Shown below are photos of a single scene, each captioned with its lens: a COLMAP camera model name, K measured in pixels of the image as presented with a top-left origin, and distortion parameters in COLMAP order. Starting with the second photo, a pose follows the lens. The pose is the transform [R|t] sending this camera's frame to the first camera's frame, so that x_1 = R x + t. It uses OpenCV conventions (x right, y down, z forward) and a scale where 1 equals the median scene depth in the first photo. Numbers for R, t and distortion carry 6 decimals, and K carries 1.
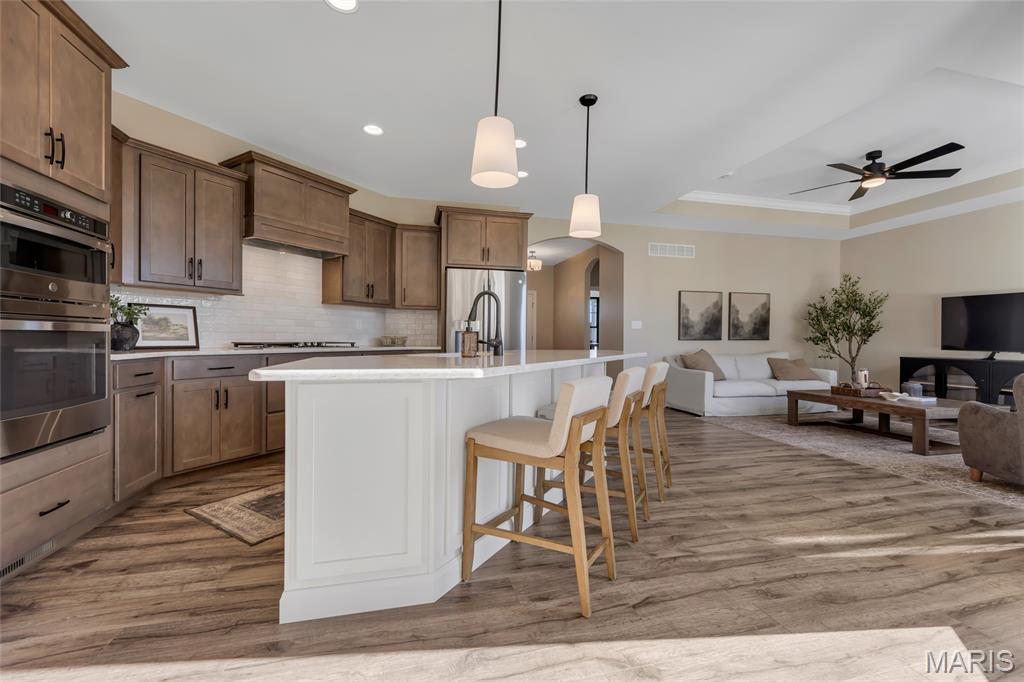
lens RADIAL K [[422.5, 0, 512.0], [0, 422.5, 341.0], [0, 0, 1]] dist [0.001895, 0.000233]
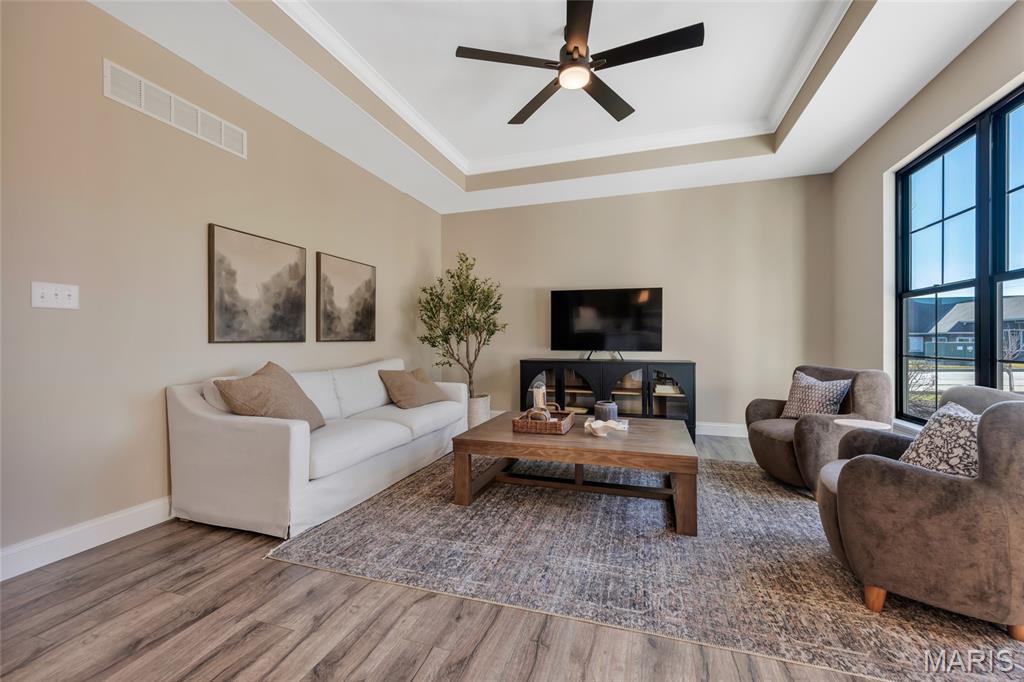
lens RADIAL K [[422.5, 0, 512.0], [0, 422.5, 341.0], [0, 0, 1]] dist [0.001895, 0.000233]
pose [[0.540485, -0.008295, 0.841313, 0.204498], [0.012395, 0.999921, 0.001896, -0.001013], [-0.841262, 0.009404, 0.540545, 0.522974]]
